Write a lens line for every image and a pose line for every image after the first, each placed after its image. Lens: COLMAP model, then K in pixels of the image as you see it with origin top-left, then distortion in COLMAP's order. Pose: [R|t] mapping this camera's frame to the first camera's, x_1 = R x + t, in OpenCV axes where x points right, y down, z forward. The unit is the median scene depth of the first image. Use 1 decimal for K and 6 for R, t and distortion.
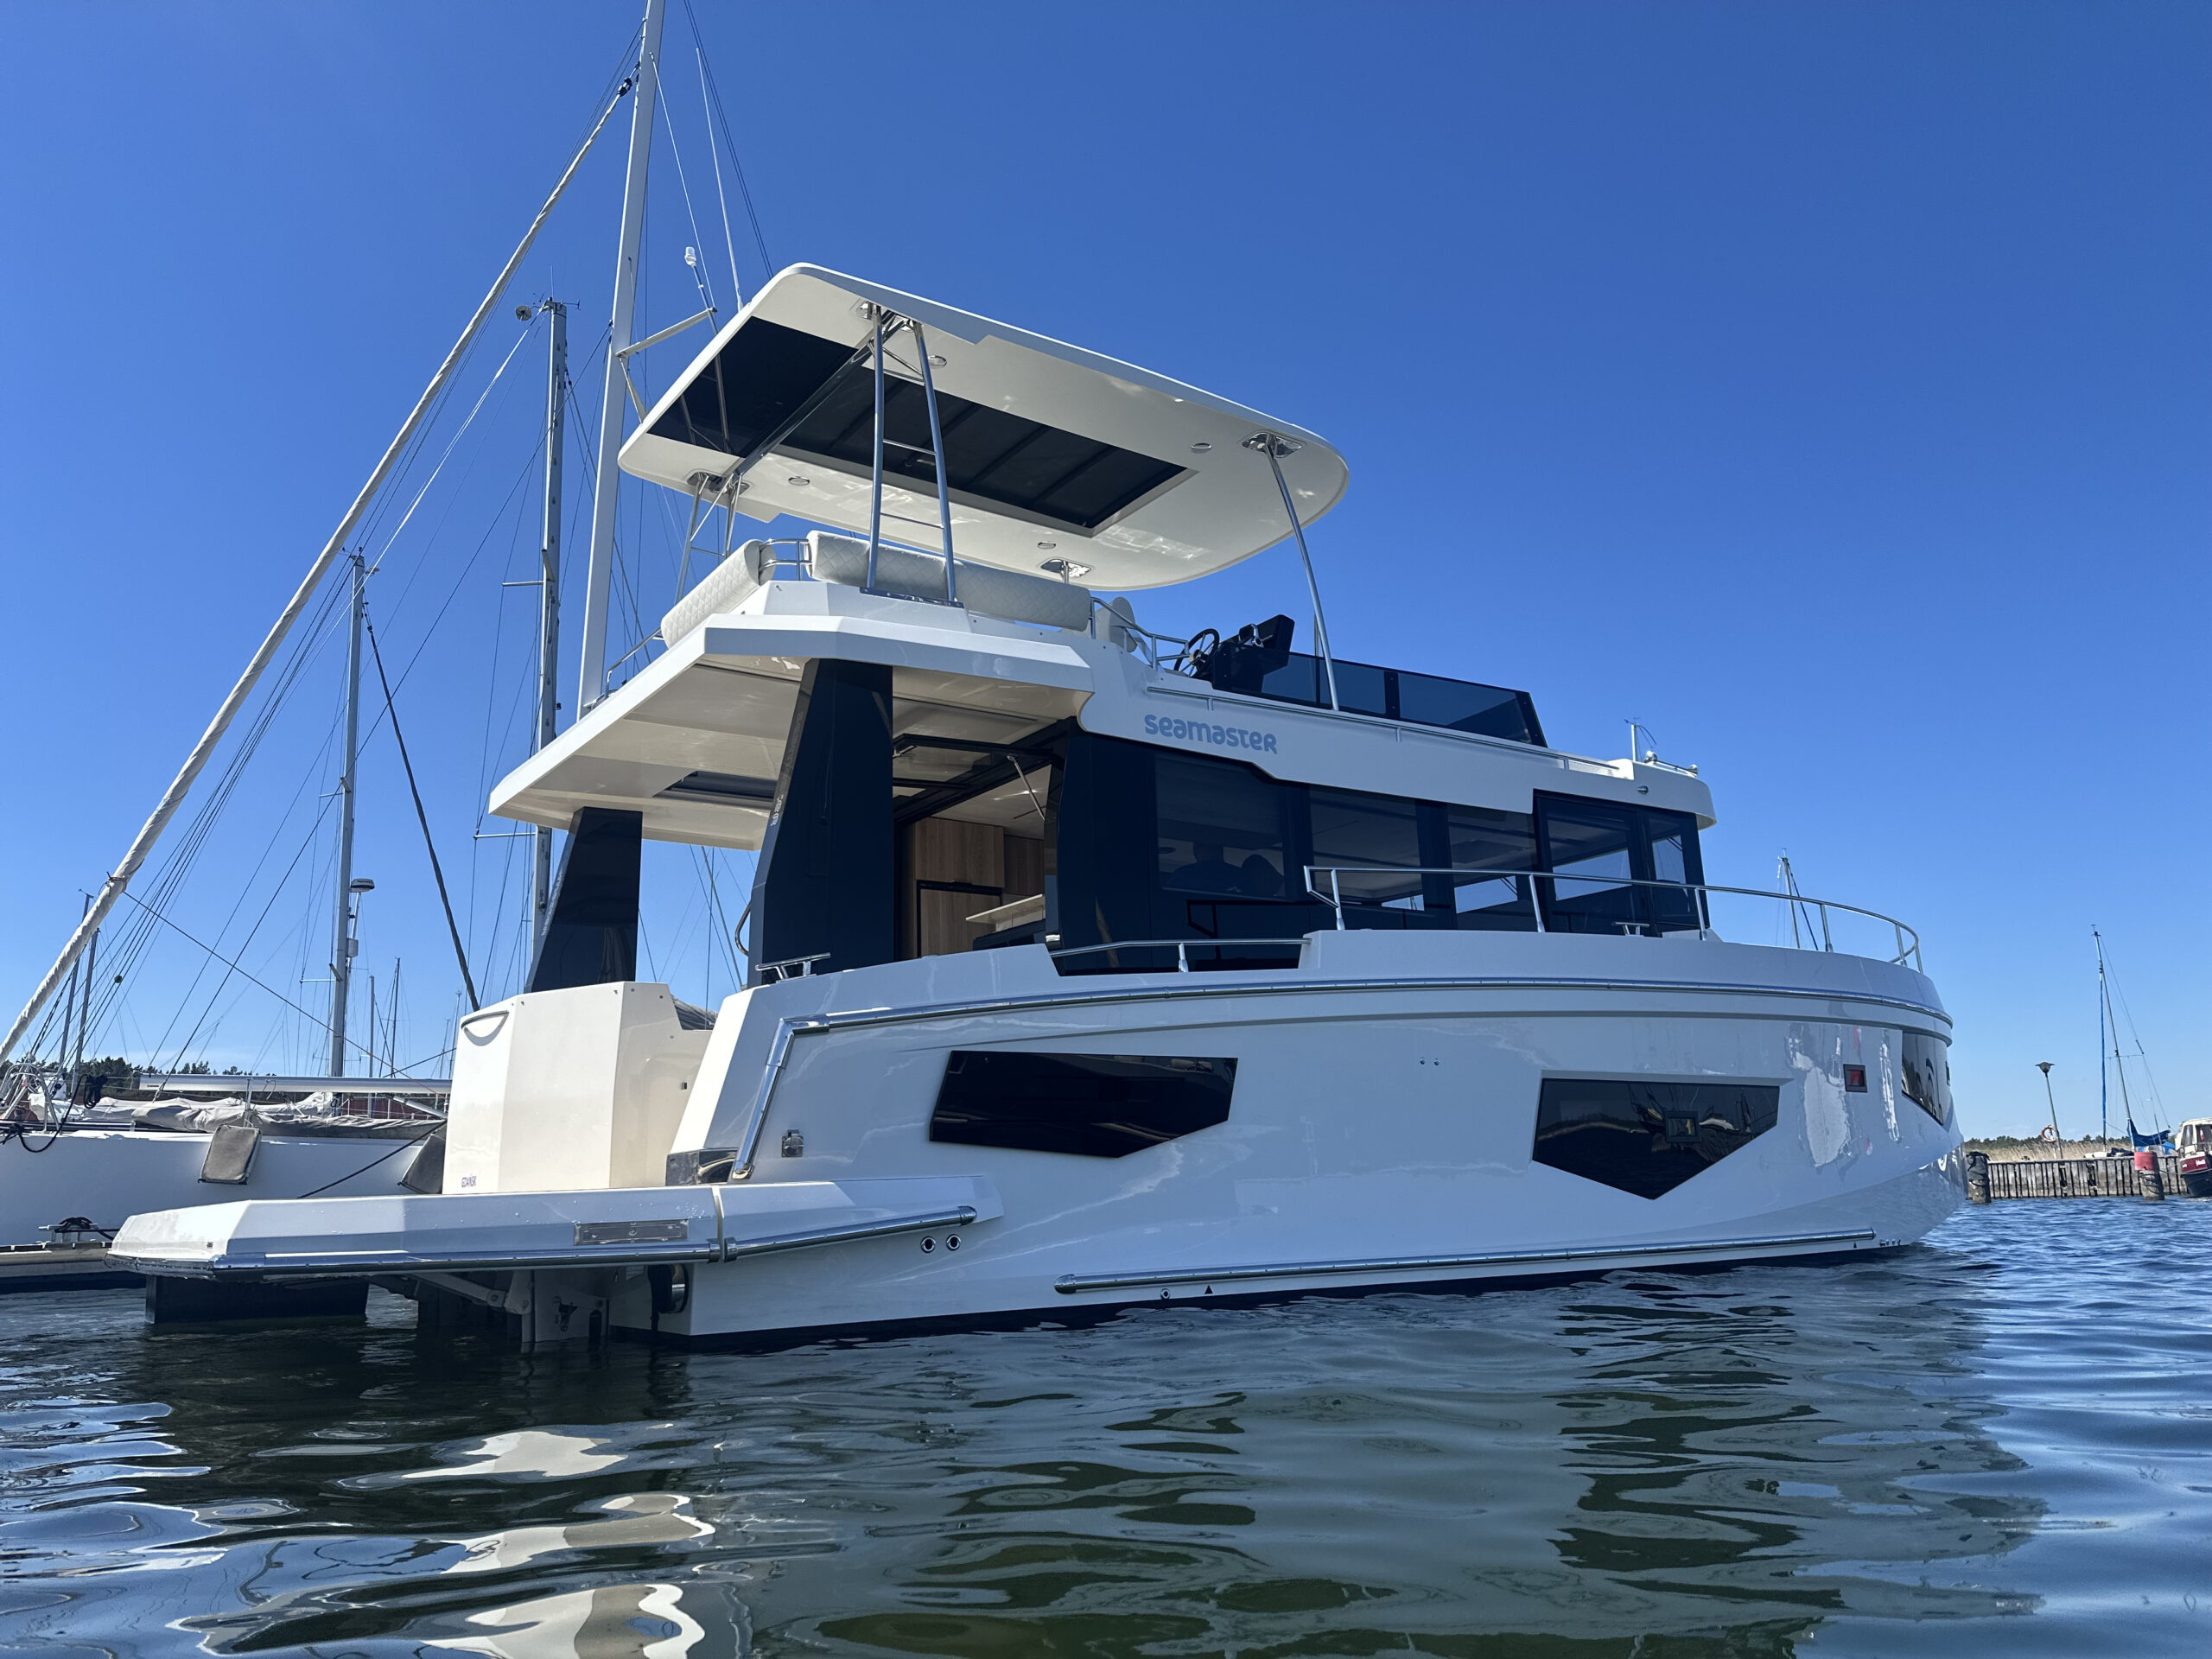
lens RADIAL K [[1568.7, 0, 1103.8], [0, 1568.7, 833.5], [0, 0, 1]] dist [0.051643, -0.072594]
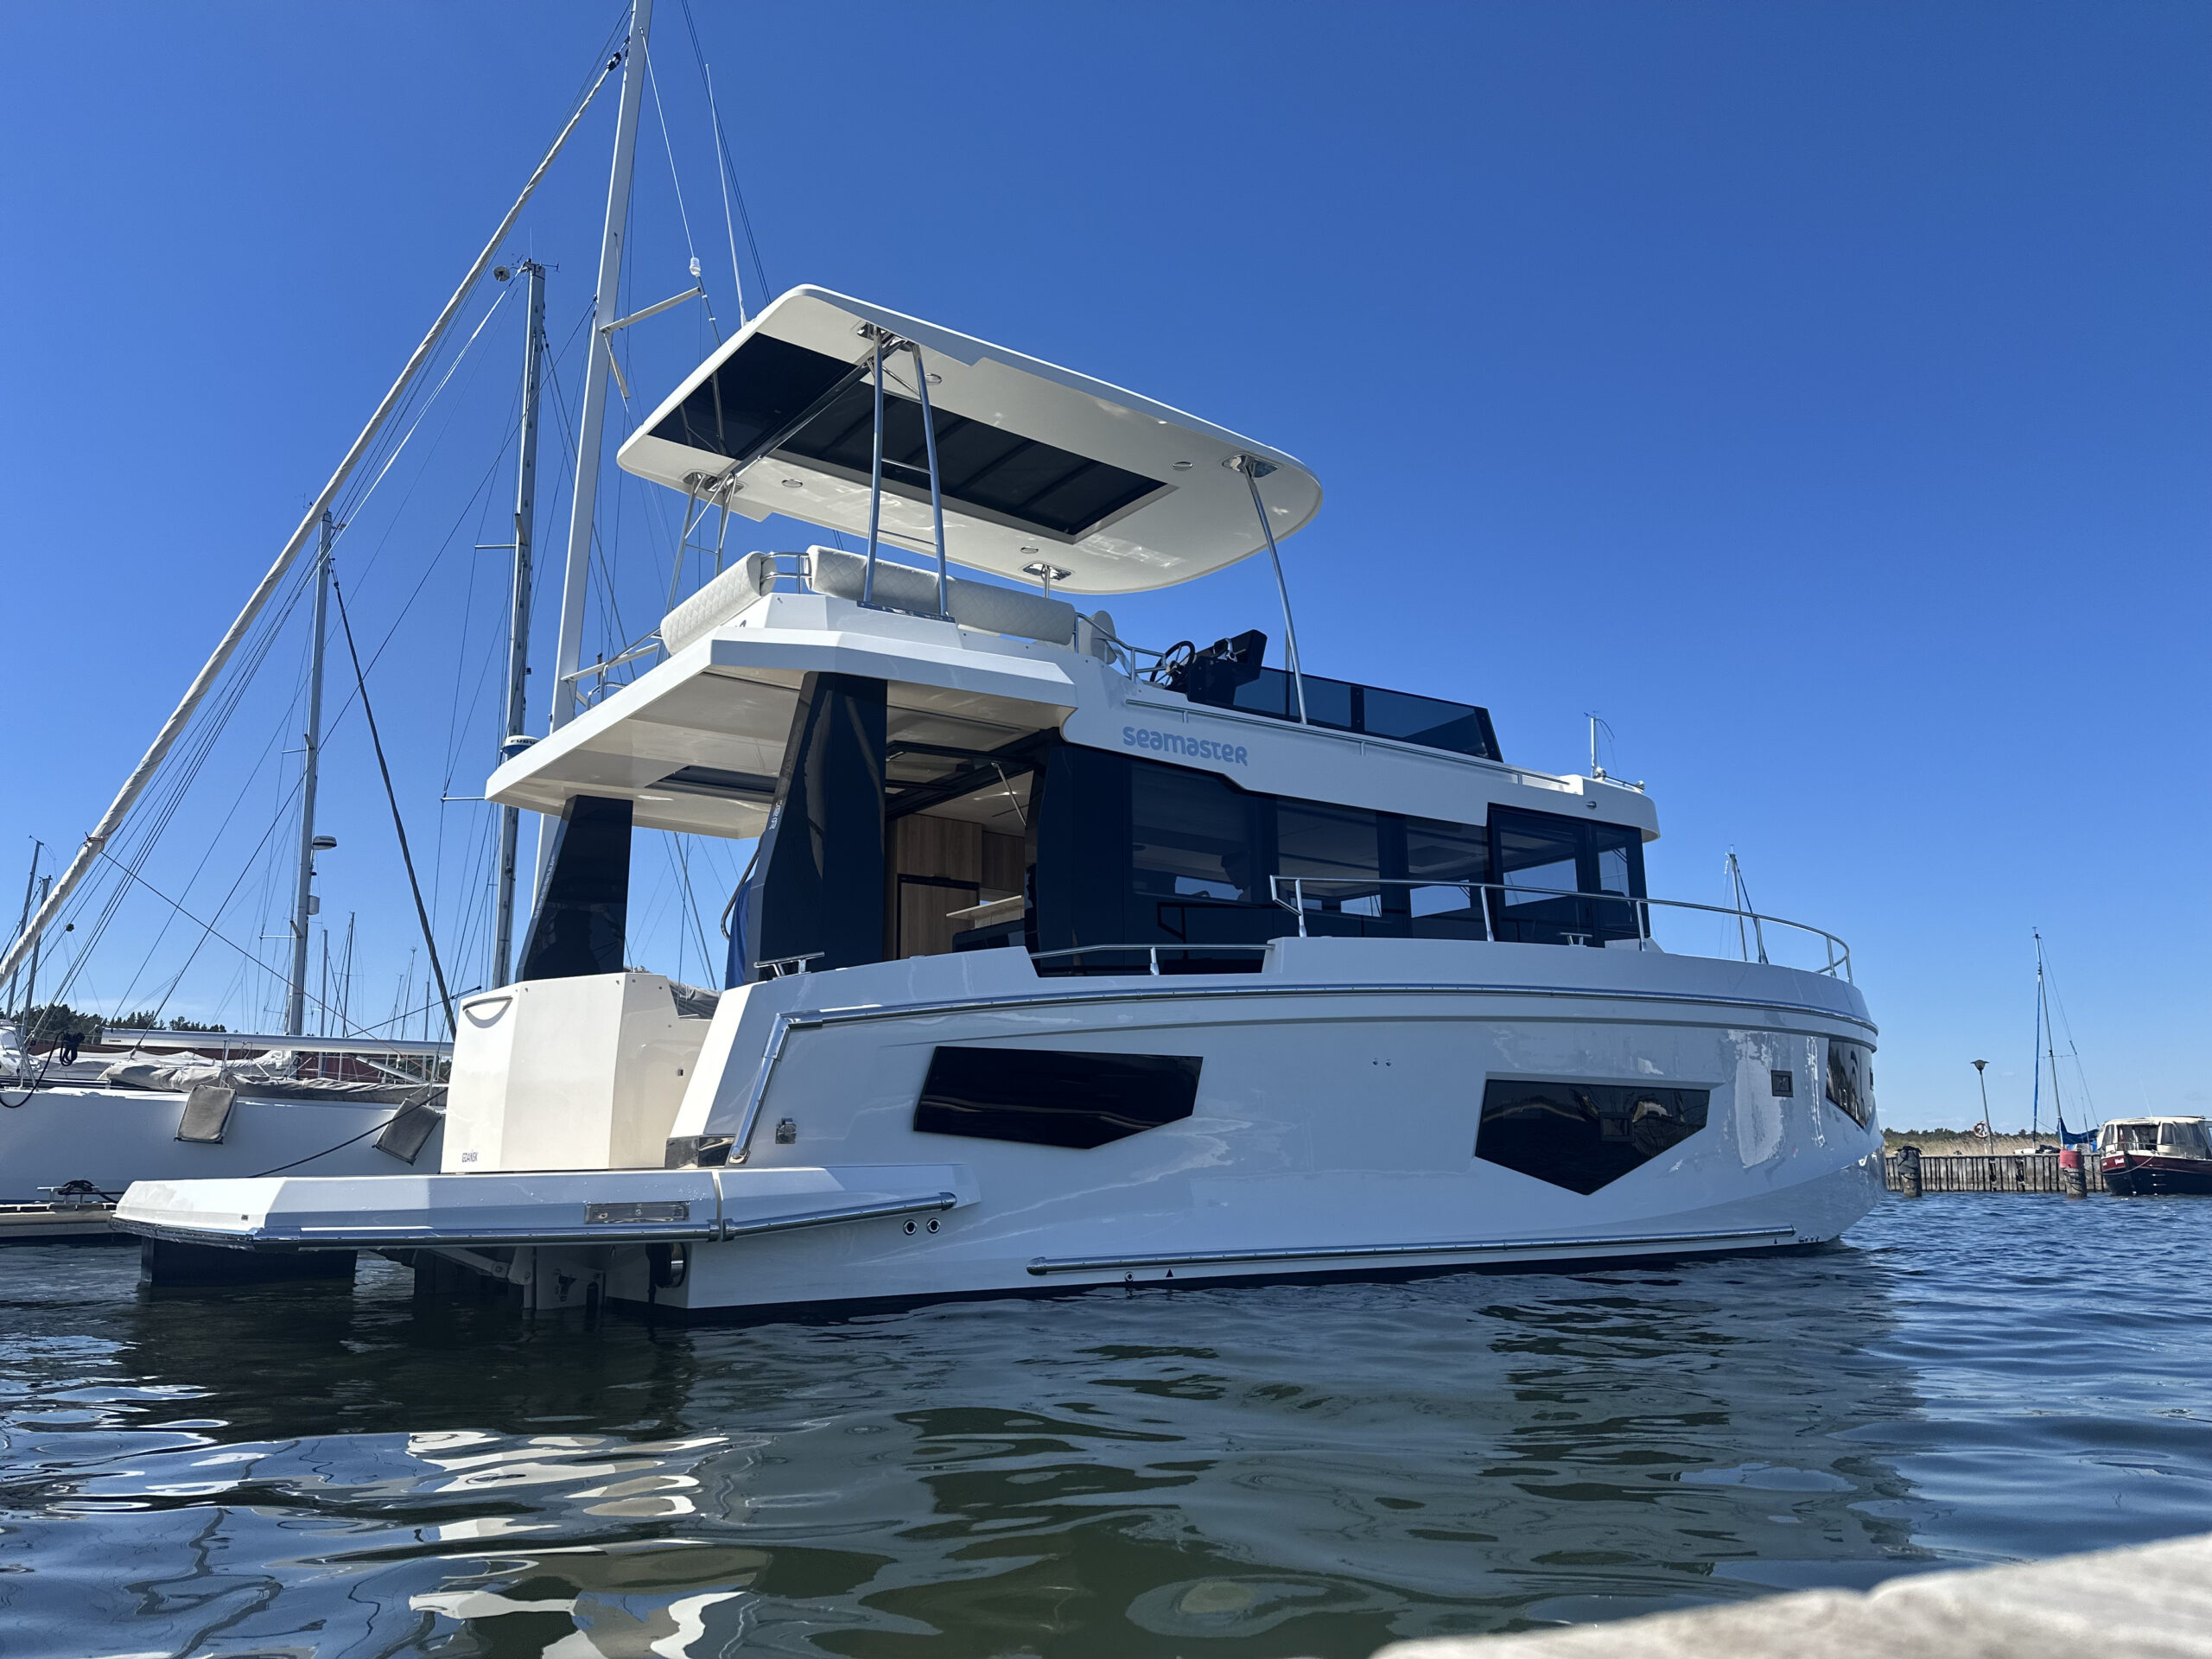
lens RADIAL K [[1568.7, 0, 1105.0], [0, 1568.7, 830.8], [0, 0, 1]] dist [0.051643, -0.072594]
pose [[0.999279, 0.028031, 0.025598, -0.009850], [-0.028432, 0.999477, 0.015434, -0.019892], [-0.025152, -0.016150, 0.999553, -0.047186]]
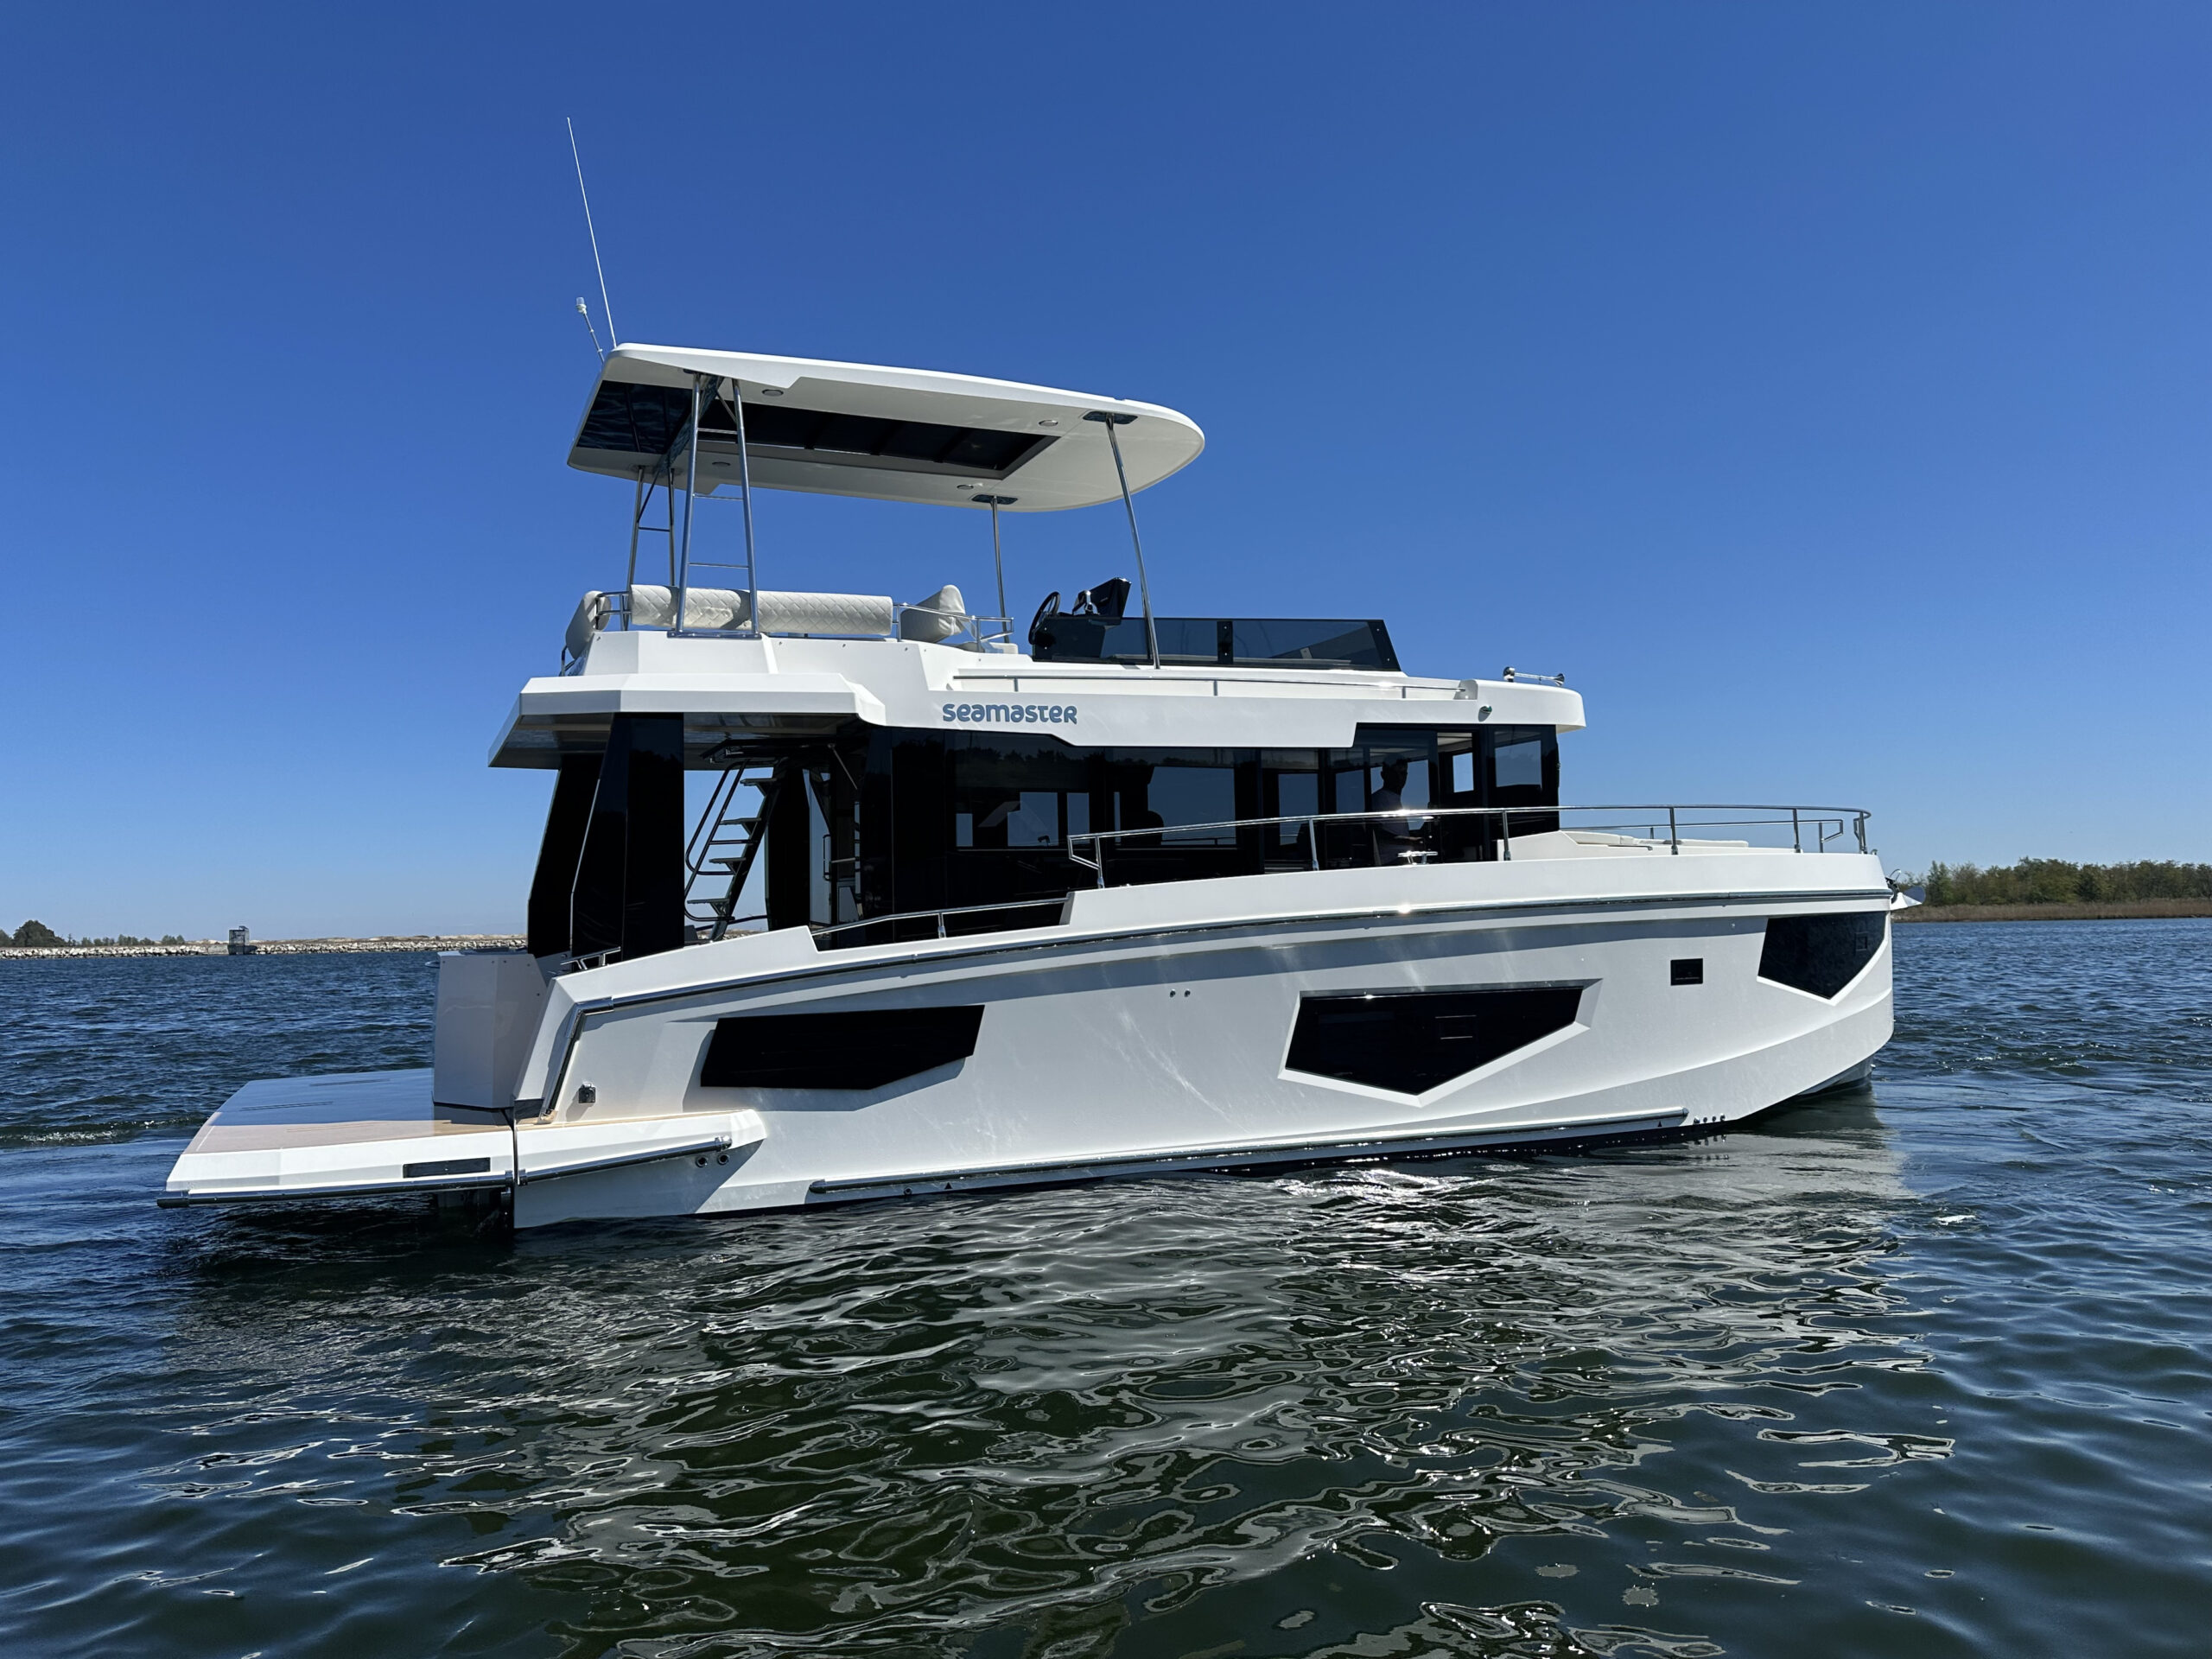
lens RADIAL K [[1568.7, 0, 1102.6], [0, 1568.7, 823.4], [0, 0, 1]] dist [0.051643, -0.072594]
pose [[0.979082, 0.000191, -0.203468, 0.350515], [0.036248, 0.983839, 0.175349, -0.173599], [0.200213, -0.179056, 0.963252, -0.126709]]
